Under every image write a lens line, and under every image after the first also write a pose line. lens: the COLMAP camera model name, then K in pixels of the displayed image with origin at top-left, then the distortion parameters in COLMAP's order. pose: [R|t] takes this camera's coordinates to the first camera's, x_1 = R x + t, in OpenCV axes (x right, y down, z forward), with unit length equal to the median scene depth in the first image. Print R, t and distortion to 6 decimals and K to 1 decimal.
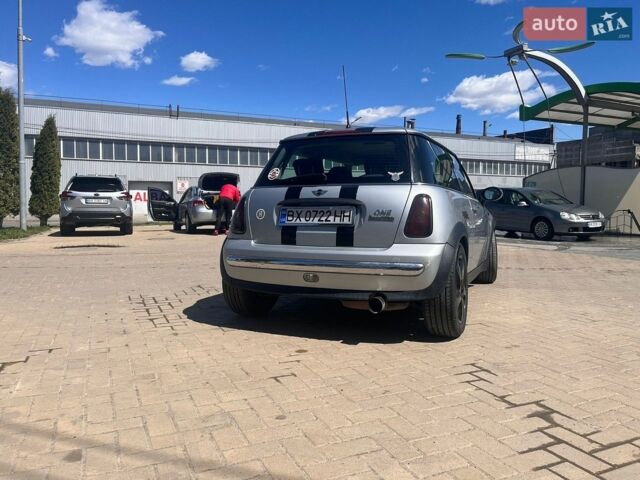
lens RADIAL K [[481.3, 0, 316.6], [0, 481.3, 239.2], [0, 0, 1]] dist [0.050379, -0.066105]
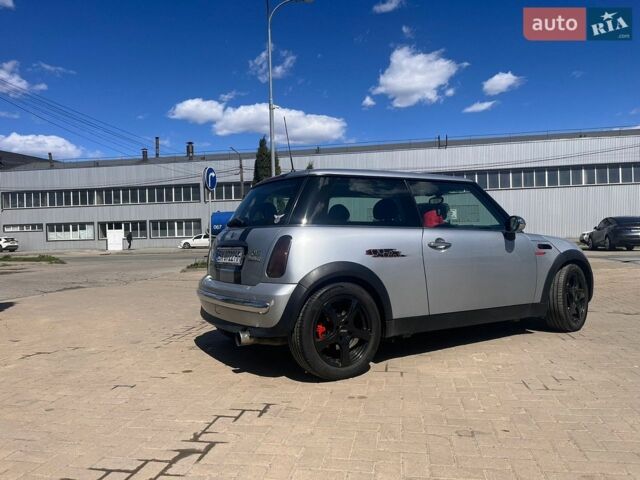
lens RADIAL K [[481.3, 0, 319.8], [0, 481.3, 240.5], [0, 0, 1]] dist [0.050379, -0.066105]
pose [[0.825210, -0.017485, -0.564556, 1.072017], [-0.010924, 0.998840, -0.046904, -0.042960], [0.564721, 0.044872, 0.824061, 0.222571]]
